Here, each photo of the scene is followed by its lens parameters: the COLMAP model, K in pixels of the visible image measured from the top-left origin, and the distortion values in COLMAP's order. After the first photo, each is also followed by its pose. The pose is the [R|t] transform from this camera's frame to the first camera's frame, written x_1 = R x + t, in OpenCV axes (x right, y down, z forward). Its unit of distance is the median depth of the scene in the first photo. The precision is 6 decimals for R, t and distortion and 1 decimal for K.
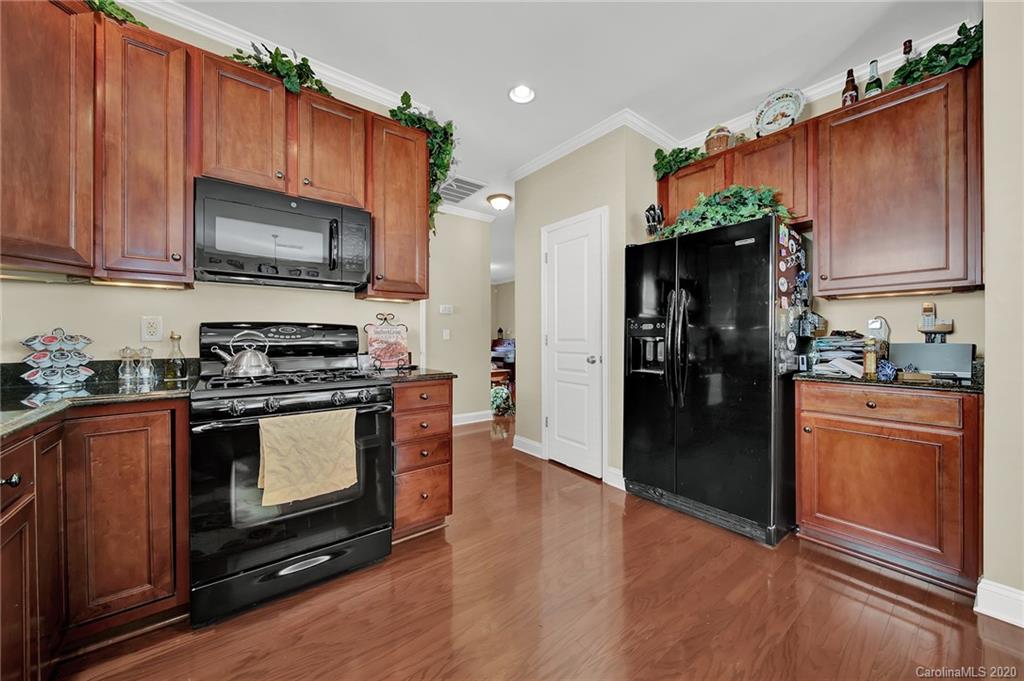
lens RADIAL K [[368.3, 0, 514.1], [0, 368.3, 338.0], [0, 0, 1]] dist [0.001537, -0.000766]
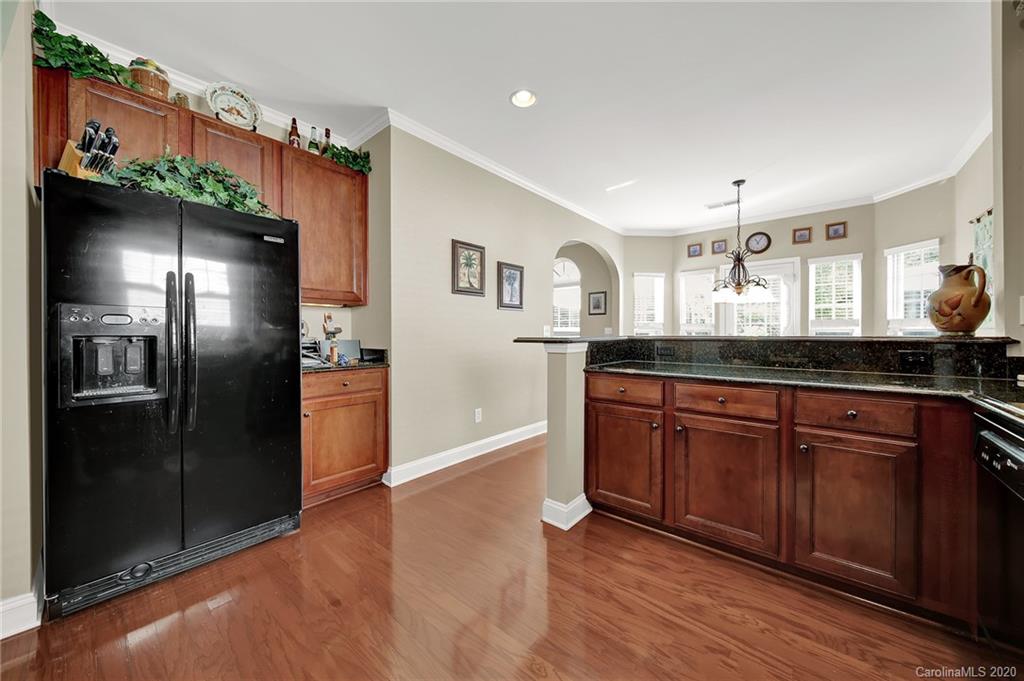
lens RADIAL K [[368.3, 0, 519.5], [0, 368.3, 334.7], [0, 0, 1]] dist [0.001537, -0.000766]
pose [[-0.212464, 0.001813, 0.977167, -0.446053], [0.007861, 0.999969, -0.000146, -0.000230], [-0.977137, 0.007650, -0.212472, 0.529283]]
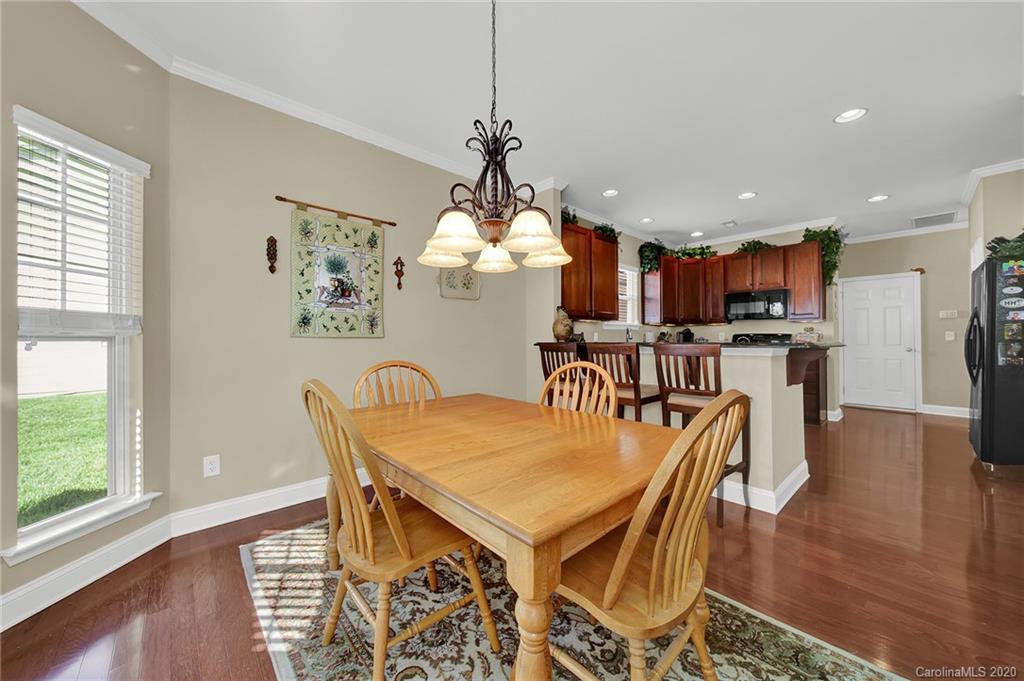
lens RADIAL K [[368.3, 0, 512.0], [0, 368.3, 336.7], [0, 0, 1]] dist [0.001537, -0.000766]
pose [[0.071957, -0.006327, -0.997388, 1.869315], [0.001091, 0.999980, -0.006265, -0.004375], [0.997407, -0.000638, 0.071962, -0.967760]]
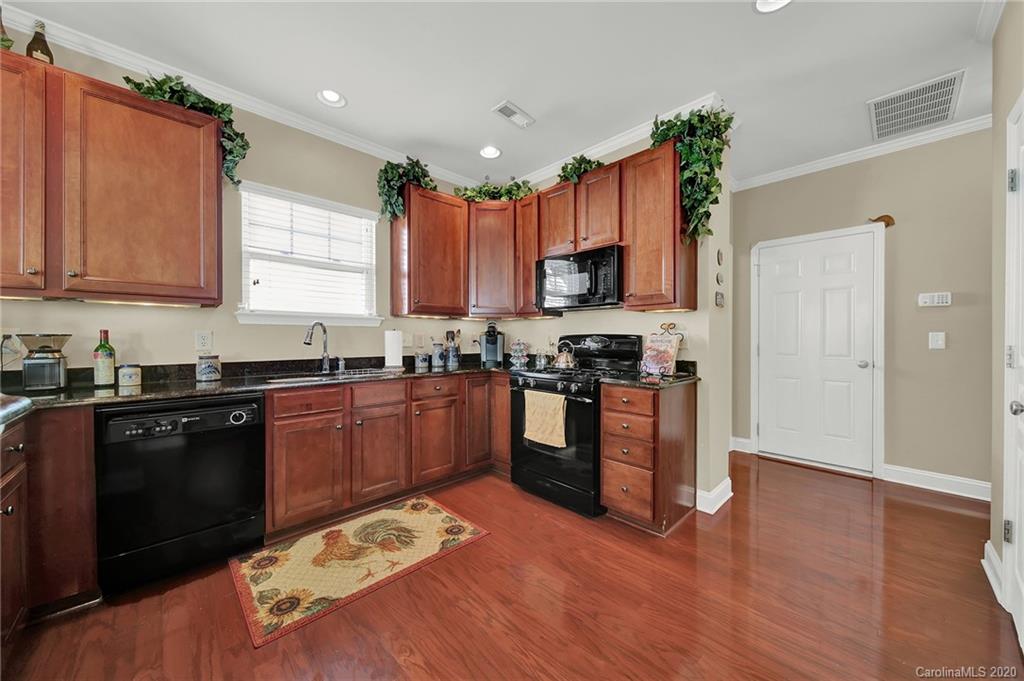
lens RADIAL K [[368.3, 0, 505.5], [0, 368.3, 341.1], [0, 0, 1]] dist [0.001537, -0.000766]
pose [[0.096625, 0.008334, -0.995286, 0.765558], [-0.002479, 0.999964, 0.008133, -0.025455], [0.995318, 0.001682, 0.096643, 0.495141]]
